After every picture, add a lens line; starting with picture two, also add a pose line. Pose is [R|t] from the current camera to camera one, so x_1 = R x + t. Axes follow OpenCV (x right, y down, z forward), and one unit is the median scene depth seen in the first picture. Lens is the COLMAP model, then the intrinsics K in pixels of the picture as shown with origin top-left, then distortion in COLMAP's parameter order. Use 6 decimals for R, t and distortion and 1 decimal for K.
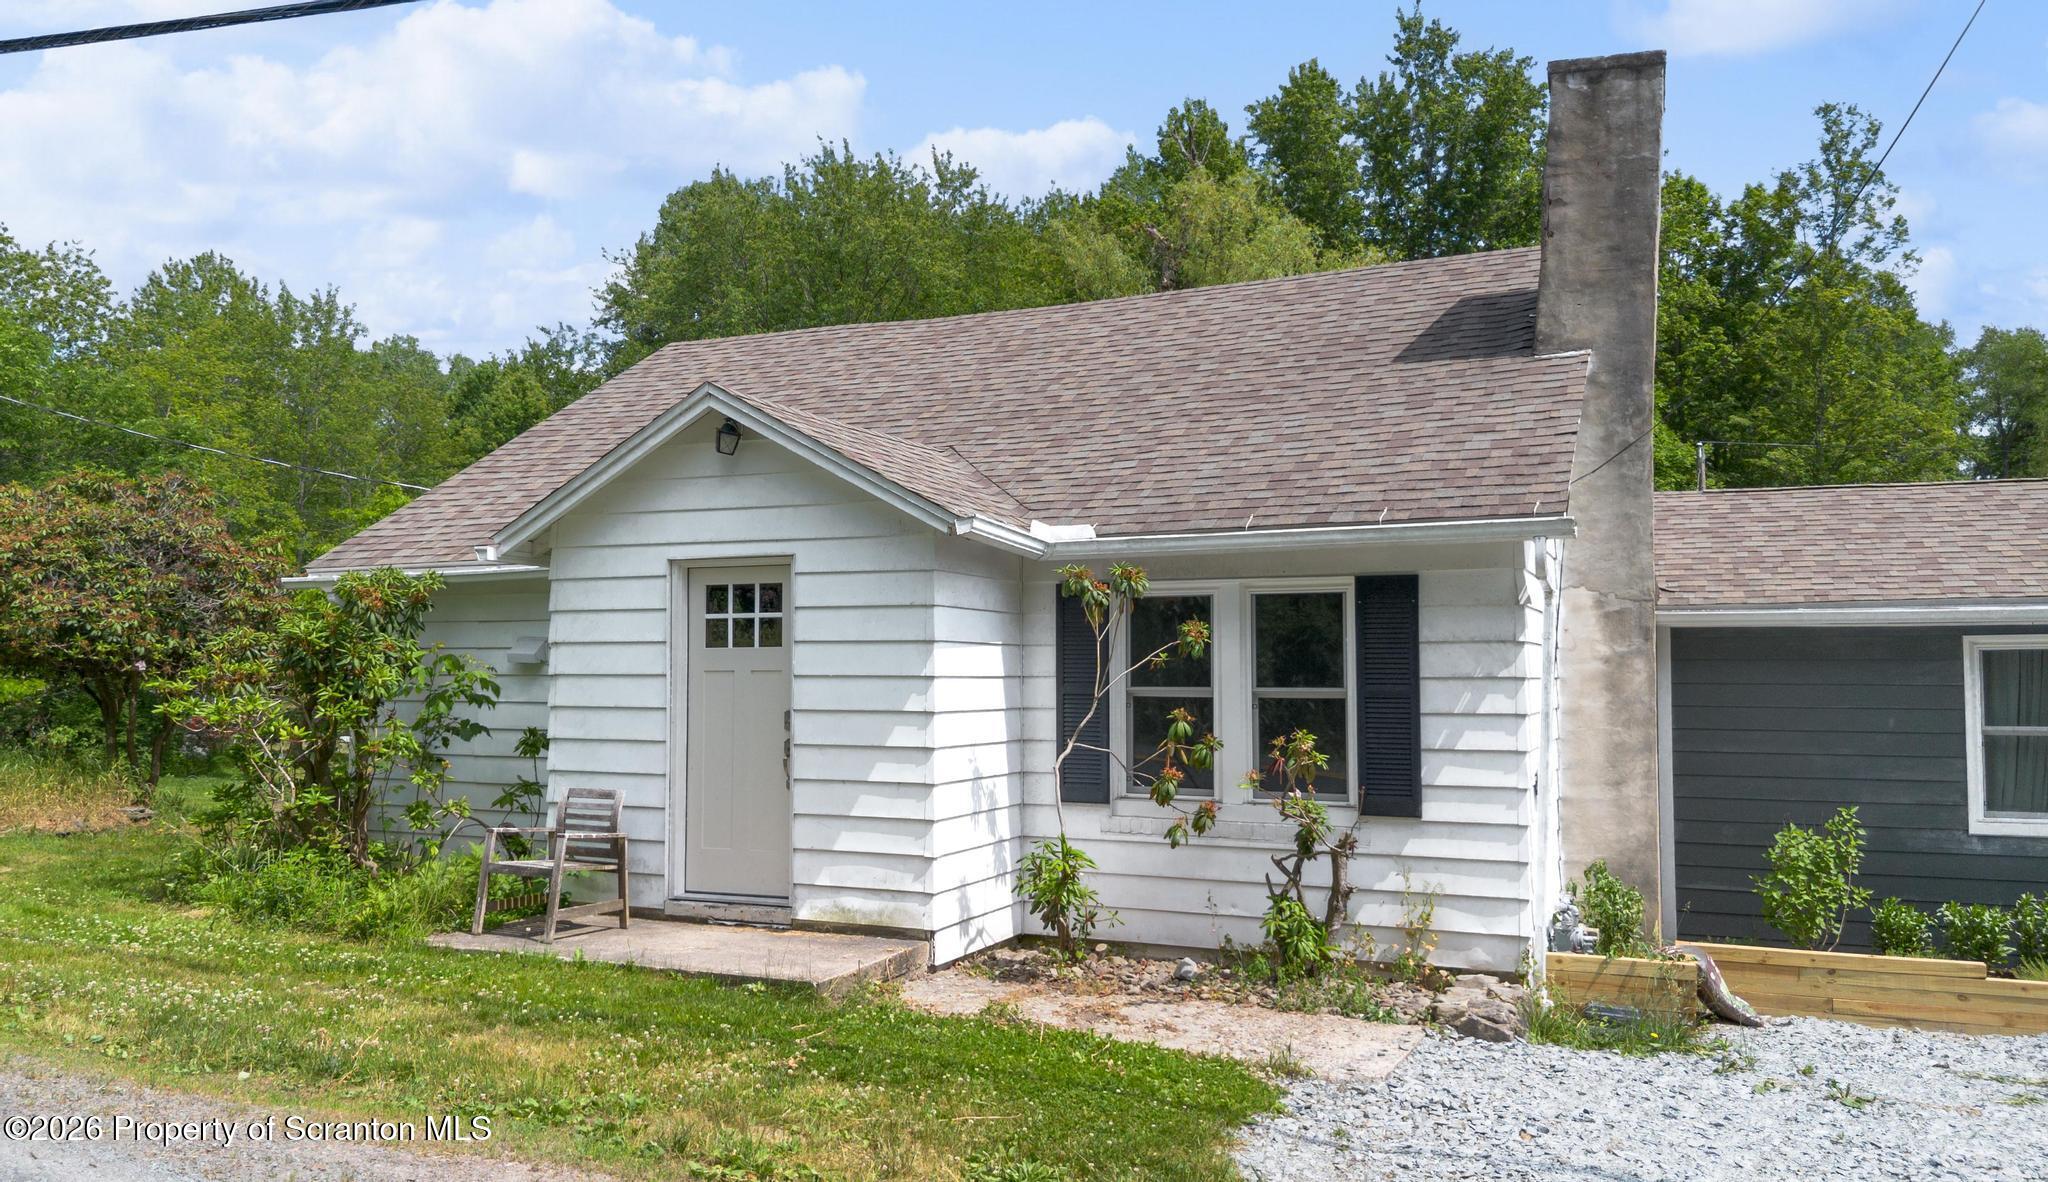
lens RADIAL K [[1461.9, 0, 1028.0], [0, 1461.9, 610.2], [0, 0, 1]] dist [0.089157, -0.109756]
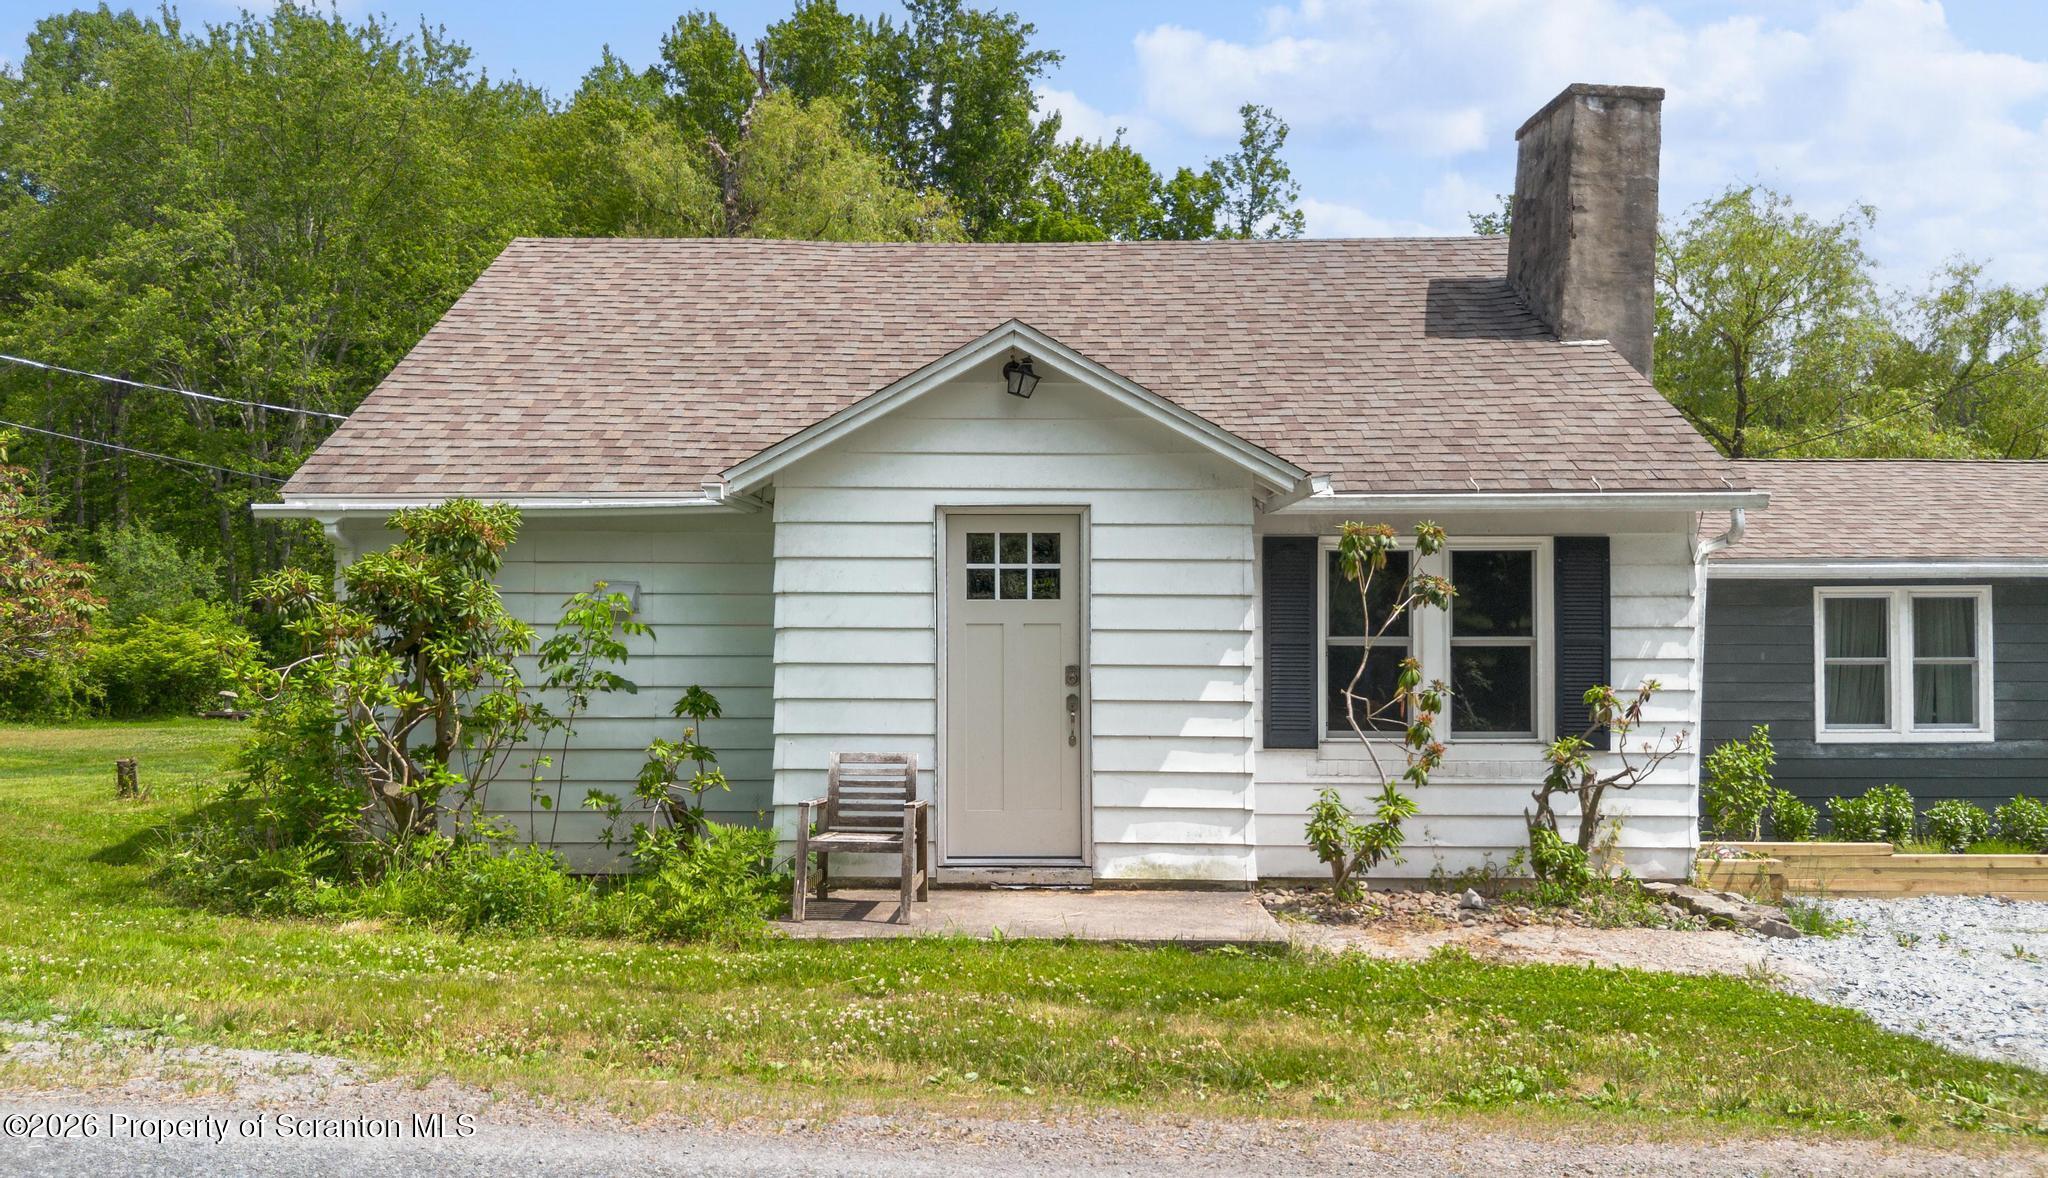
lens RADIAL K [[1450.5, 0, 1024.0], [0, 1450.5, 589.0], [0, 0, 1]] dist [0.031910, -0.004719]
pose [[0.921699, 0.002827, 0.387895, -0.542273], [-0.017607, 0.999248, 0.034557, -0.013902], [-0.387505, -0.038681, 0.921056, 0.128395]]
